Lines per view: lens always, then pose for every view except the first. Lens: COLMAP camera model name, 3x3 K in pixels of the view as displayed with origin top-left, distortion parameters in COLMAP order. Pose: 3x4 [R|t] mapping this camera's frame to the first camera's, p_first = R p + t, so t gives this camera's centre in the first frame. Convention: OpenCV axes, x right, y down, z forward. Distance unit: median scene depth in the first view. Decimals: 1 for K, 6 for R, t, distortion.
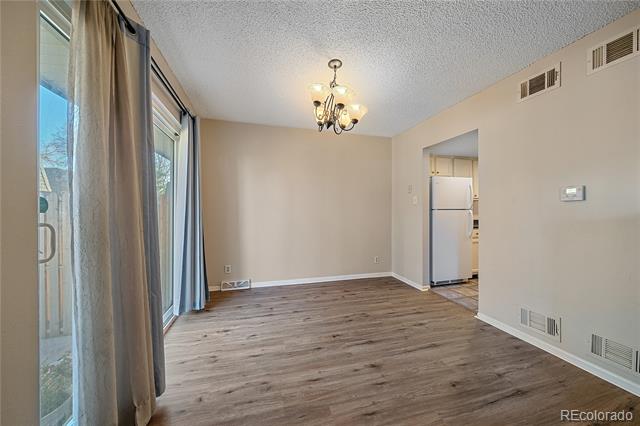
lens RADIAL K [[221.4, 0, 315.3], [0, 221.4, 213.0], [0, 0, 1]] dist [-0.009562, 0.000503]
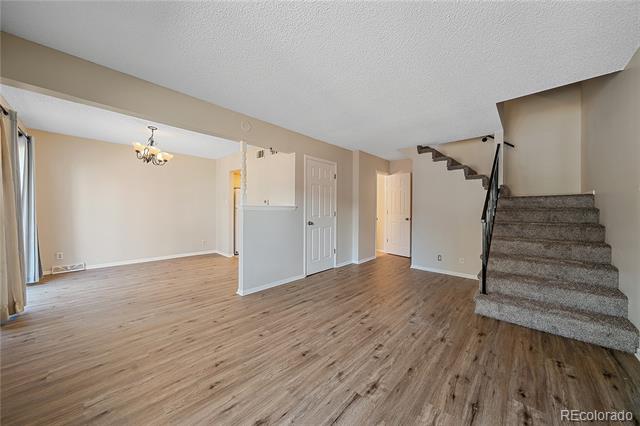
lens RADIAL K [[221.4, 0, 315.6], [0, 221.4, 210.7], [0, 0, 1]] dist [-0.009562, 0.000503]
pose [[0.857943, 0.003822, 0.513731, 0.274680], [-0.003057, 0.999993, -0.002335, 0.006244], [-0.513736, 0.000432, 0.857948, -1.086389]]
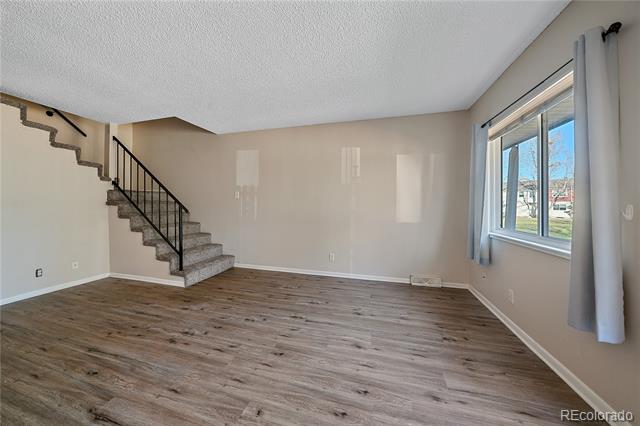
lens RADIAL K [[221.4, 0, 315.3], [0, 221.4, 207.6], [0, 0, 1]] dist [-0.009562, 0.000503]
pose [[-0.854594, -0.009863, 0.519203, 0.156499], [-0.002953, 0.999896, 0.014135, 0.005666], [-0.519289, 0.010547, -0.854534, 0.199358]]
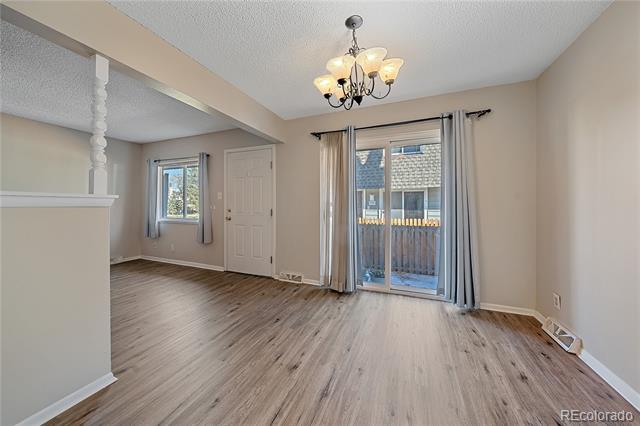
lens RADIAL K [[221.4, 0, 316.8], [0, 221.4, 209.8], [0, 0, 1]] dist [-0.009562, 0.000503]
pose [[-0.611310, 0.011305, -0.791311, 0.710766], [-0.007652, 0.999767, 0.020195, -0.011586], [0.791354, 0.018400, -0.611081, 1.221239]]
